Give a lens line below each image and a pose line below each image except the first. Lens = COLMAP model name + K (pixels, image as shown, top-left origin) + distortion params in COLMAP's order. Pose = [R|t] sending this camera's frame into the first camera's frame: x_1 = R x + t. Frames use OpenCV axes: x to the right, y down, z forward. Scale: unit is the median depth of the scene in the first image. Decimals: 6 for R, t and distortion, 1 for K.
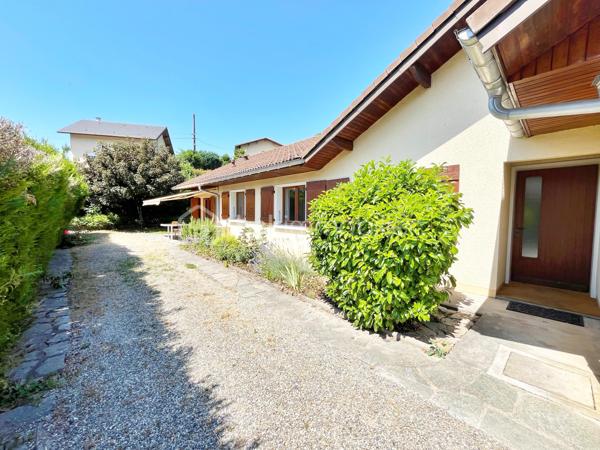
lens RADIAL K [[242.2, 0, 299.8], [0, 242.2, 225.4], [0, 0, 1]] dist [-0.003863, -0.000152]
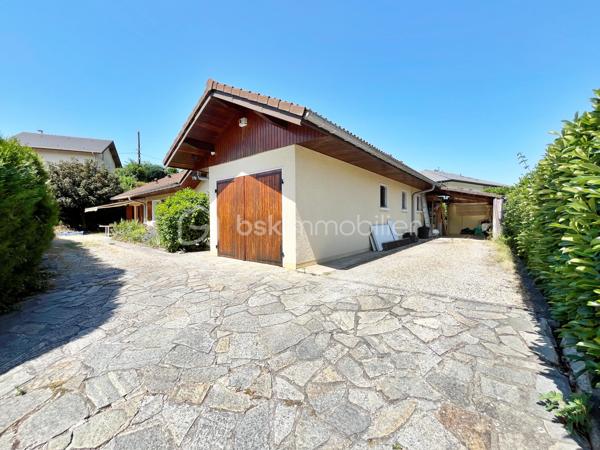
lens RADIAL K [[242.2, 0, 302.6], [0, 242.2, 223.2], [0, 0, 1]] dist [-0.003863, -0.000152]
pose [[0.989053, -0.019674, 0.146241, 0.291114], [0.025402, 0.998977, -0.037401, 0.050736], [-0.145355, 0.040707, 0.988542, -0.413955]]
